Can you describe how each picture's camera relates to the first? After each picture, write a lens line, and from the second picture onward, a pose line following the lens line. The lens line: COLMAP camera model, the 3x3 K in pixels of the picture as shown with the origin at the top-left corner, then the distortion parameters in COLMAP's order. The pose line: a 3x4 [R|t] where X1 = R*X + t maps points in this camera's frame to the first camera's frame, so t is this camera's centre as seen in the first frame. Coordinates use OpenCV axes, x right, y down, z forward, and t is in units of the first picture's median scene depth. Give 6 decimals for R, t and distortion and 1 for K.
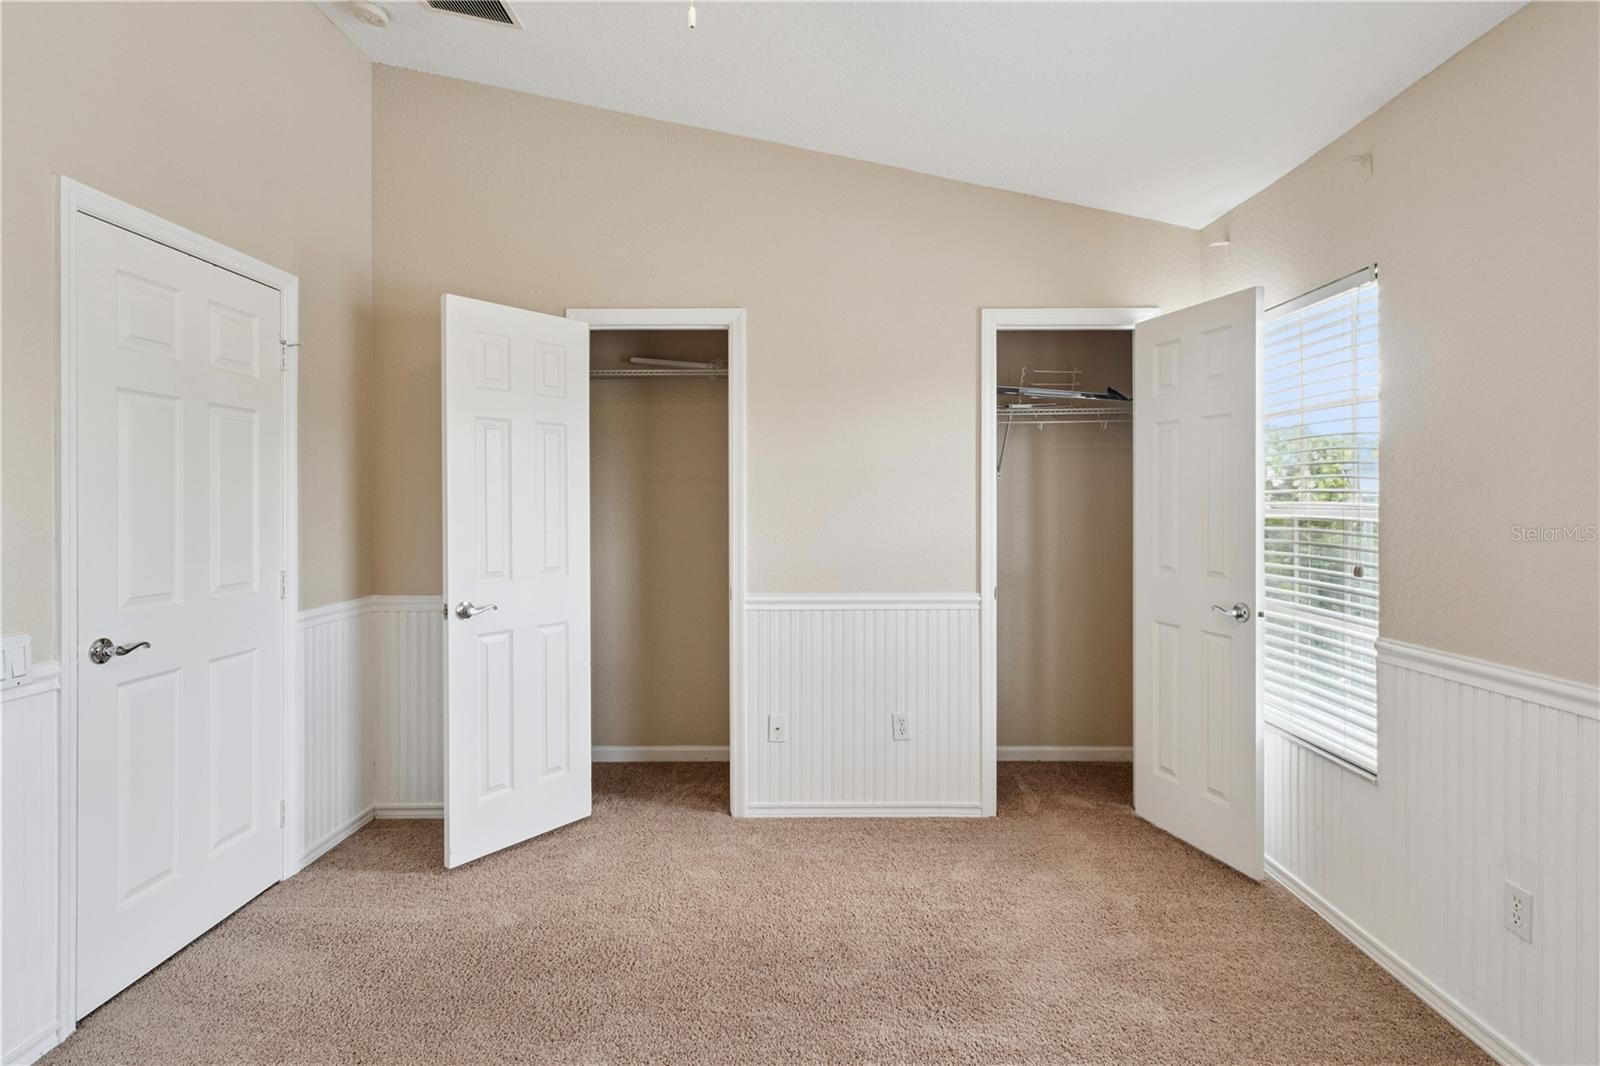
lens RADIAL K [[802.6, 0, 802.9], [0, 802.6, 510.3], [0, 0, 1]] dist [0.001044, 0.001560]
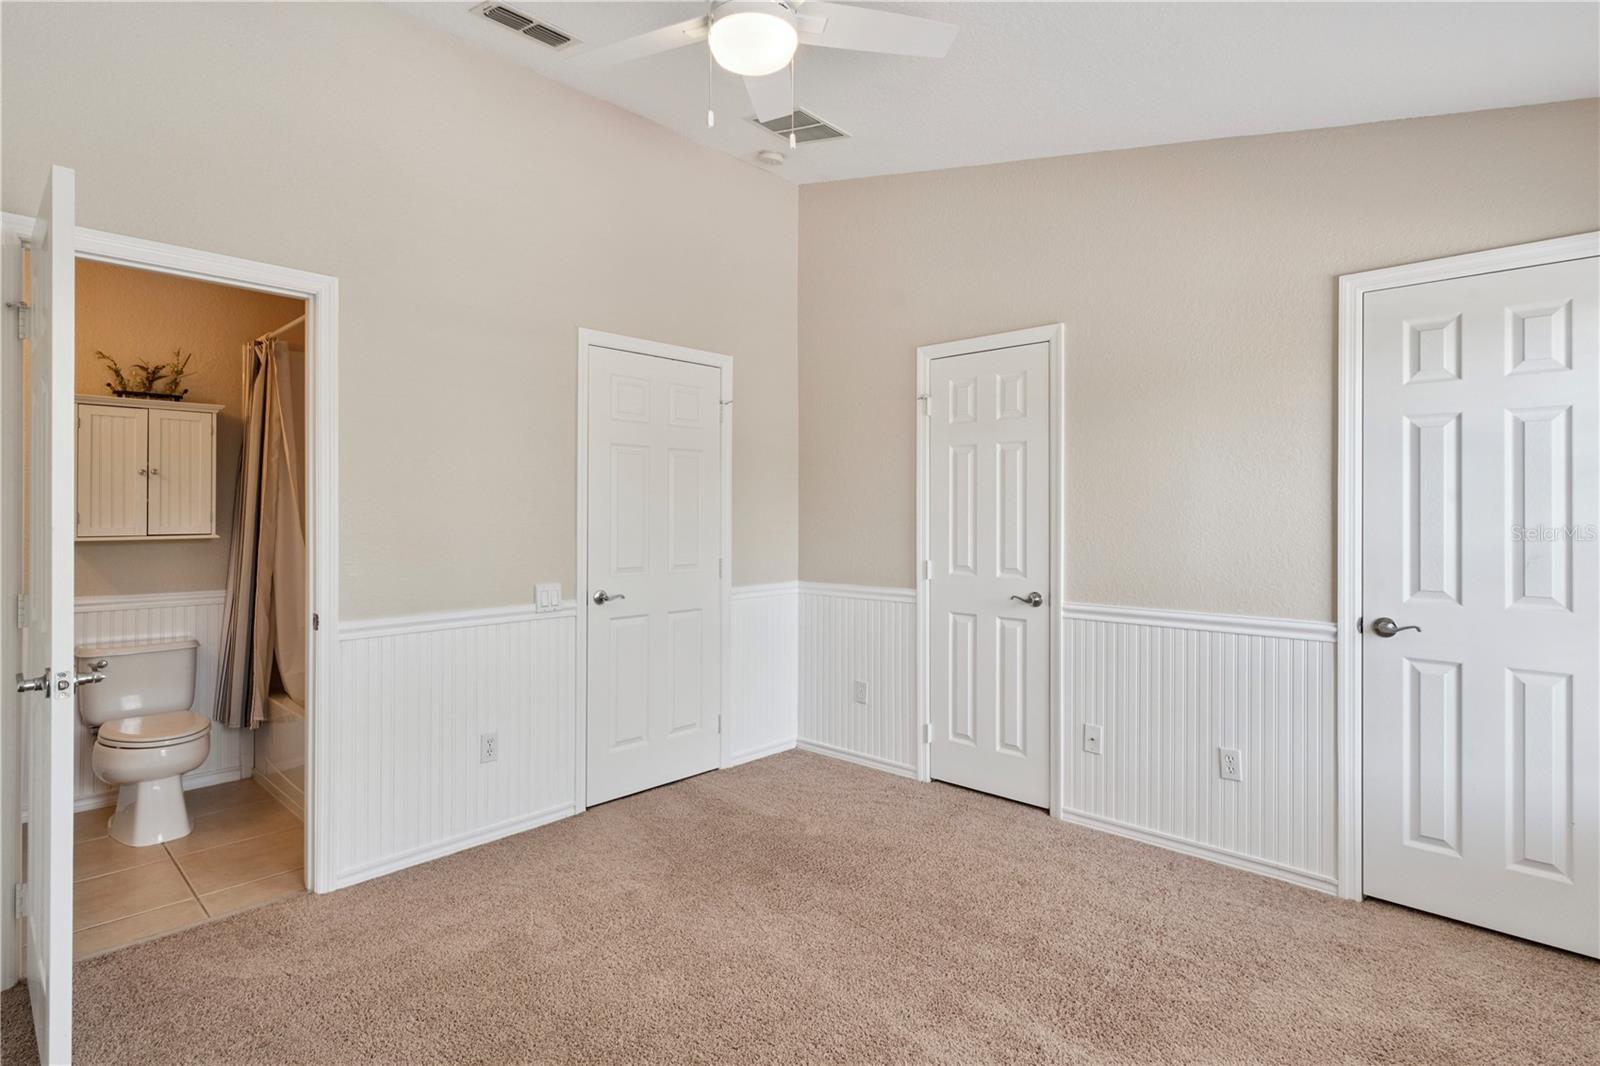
lens RADIAL K [[801.6, 0, 803.7], [0, 801.6, 519.4], [0, 0, 1]] dist [-0.001435, 0.000338]
pose [[0.727930, 0.007216, -0.685613, 0.472135], [-0.007984, 0.999966, 0.002048, 0.000434], [0.685605, 0.003983, 0.727963, 0.037062]]
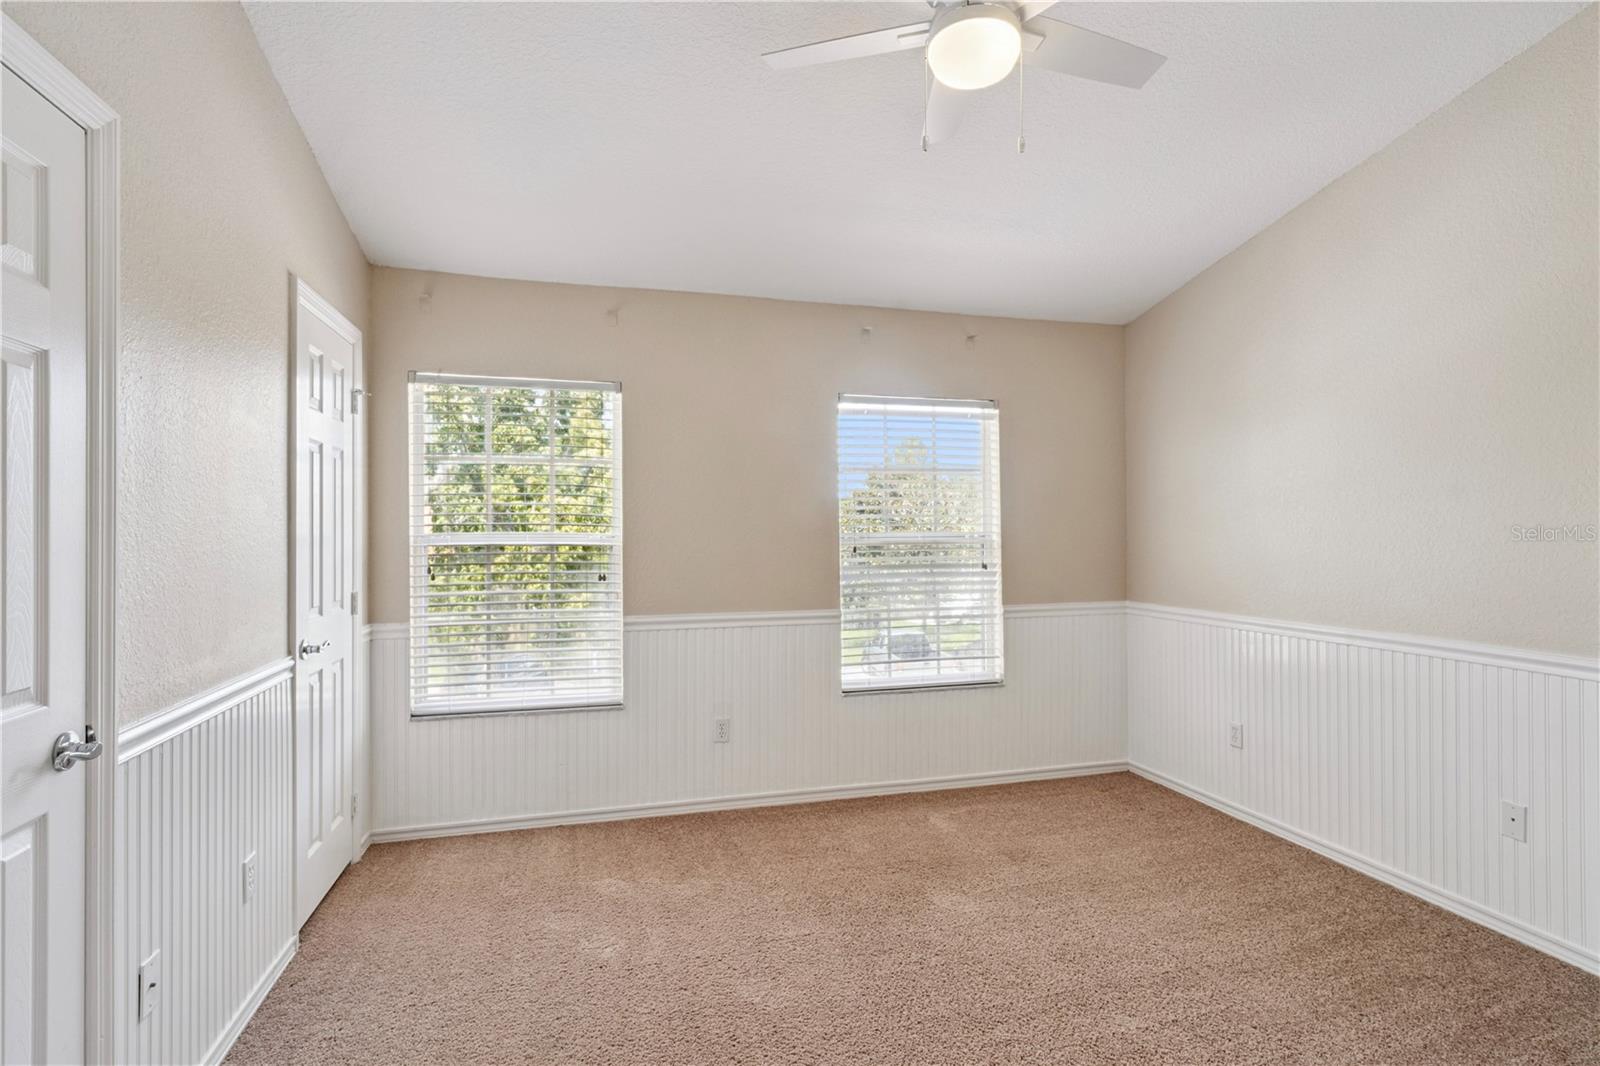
lens RADIAL K [[801.6, 0, 803.7], [0, 801.6, 519.4], [0, 0, 1]] dist [-0.001435, 0.000338]
pose [[-0.272942, 0.009027, 0.961988, -0.765244], [0.006019, 0.999952, -0.007675, -0.018070], [-0.962012, 0.003695, -0.272984, 0.913126]]
